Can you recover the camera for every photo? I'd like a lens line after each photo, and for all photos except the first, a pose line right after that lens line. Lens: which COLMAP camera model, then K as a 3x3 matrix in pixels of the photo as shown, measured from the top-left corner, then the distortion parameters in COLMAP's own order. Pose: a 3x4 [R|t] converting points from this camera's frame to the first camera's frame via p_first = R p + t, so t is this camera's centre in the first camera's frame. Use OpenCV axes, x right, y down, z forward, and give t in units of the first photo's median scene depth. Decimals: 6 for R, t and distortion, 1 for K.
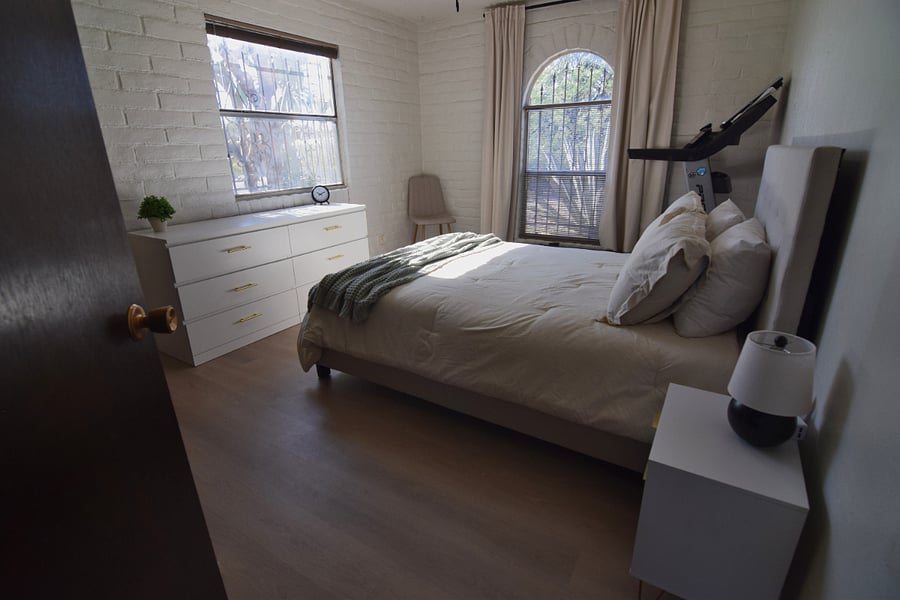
lens RADIAL K [[438.7, 0, 452.0], [0, 438.7, 300.5], [0, 0, 1]] dist [0.002372, -0.002735]
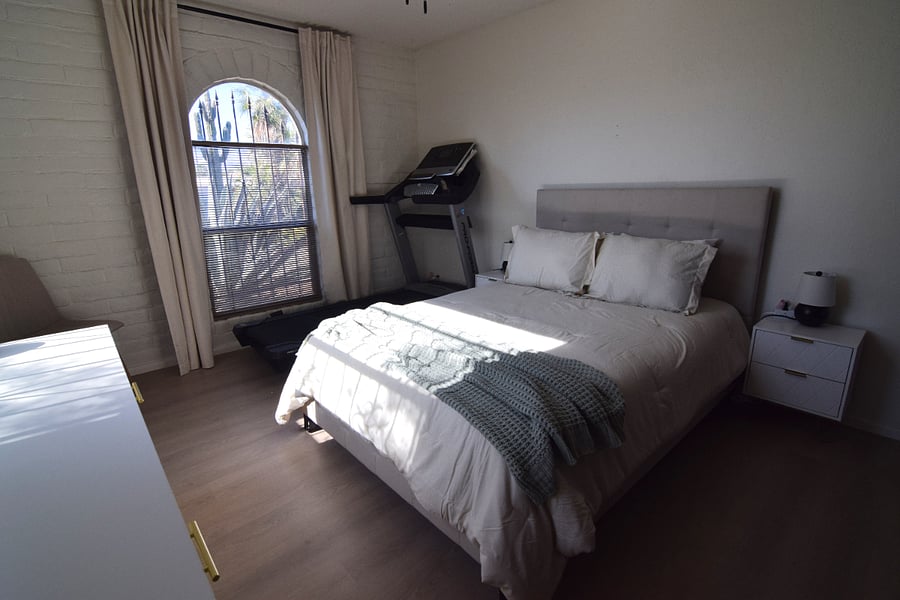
lens RADIAL K [[438.7, 0, 450.9], [0, 438.7, 294.7], [0, 0, 1]] dist [0.002372, -0.002735]
pose [[0.295803, -0.216076, 0.930490, -0.771092], [0.331732, 0.936695, 0.112059, -0.282340], [-0.895798, 0.275526, 0.348756, 0.835665]]
